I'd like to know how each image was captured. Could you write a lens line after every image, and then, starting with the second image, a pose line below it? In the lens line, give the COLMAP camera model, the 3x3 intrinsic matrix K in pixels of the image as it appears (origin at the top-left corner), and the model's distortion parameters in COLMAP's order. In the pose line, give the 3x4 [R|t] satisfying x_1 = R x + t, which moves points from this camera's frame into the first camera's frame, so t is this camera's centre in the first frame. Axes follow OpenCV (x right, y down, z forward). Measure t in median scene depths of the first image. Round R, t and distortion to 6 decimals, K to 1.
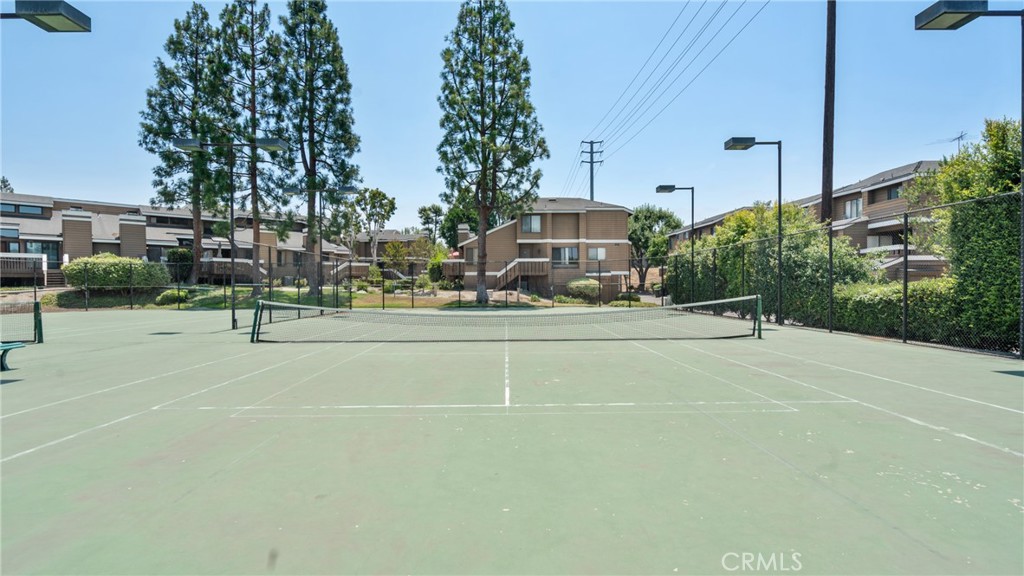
lens RADIAL K [[457.5, 0, 513.5], [0, 457.5, 291.3], [0, 0, 1]] dist [-0.006509, 0.002182]
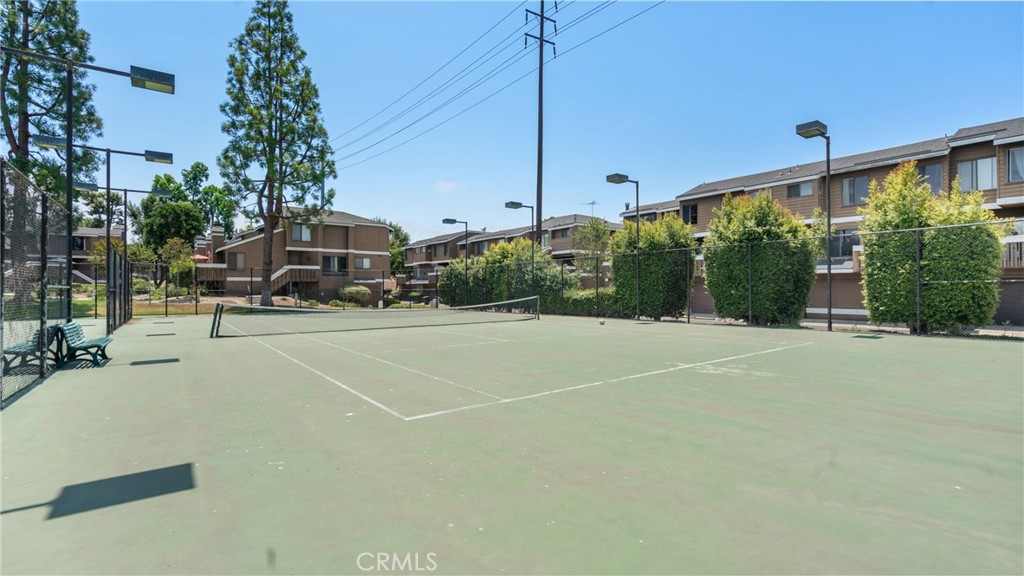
lens RADIAL K [[457.5, 0, 507.8], [0, 457.5, 288.4], [0, 0, 1]] dist [-0.006509, 0.002182]
pose [[0.808558, 0.004329, 0.588400, -0.250774], [0.007626, 0.999812, -0.017837, 0.003957], [-0.588367, 0.018909, 0.808373, -0.163330]]
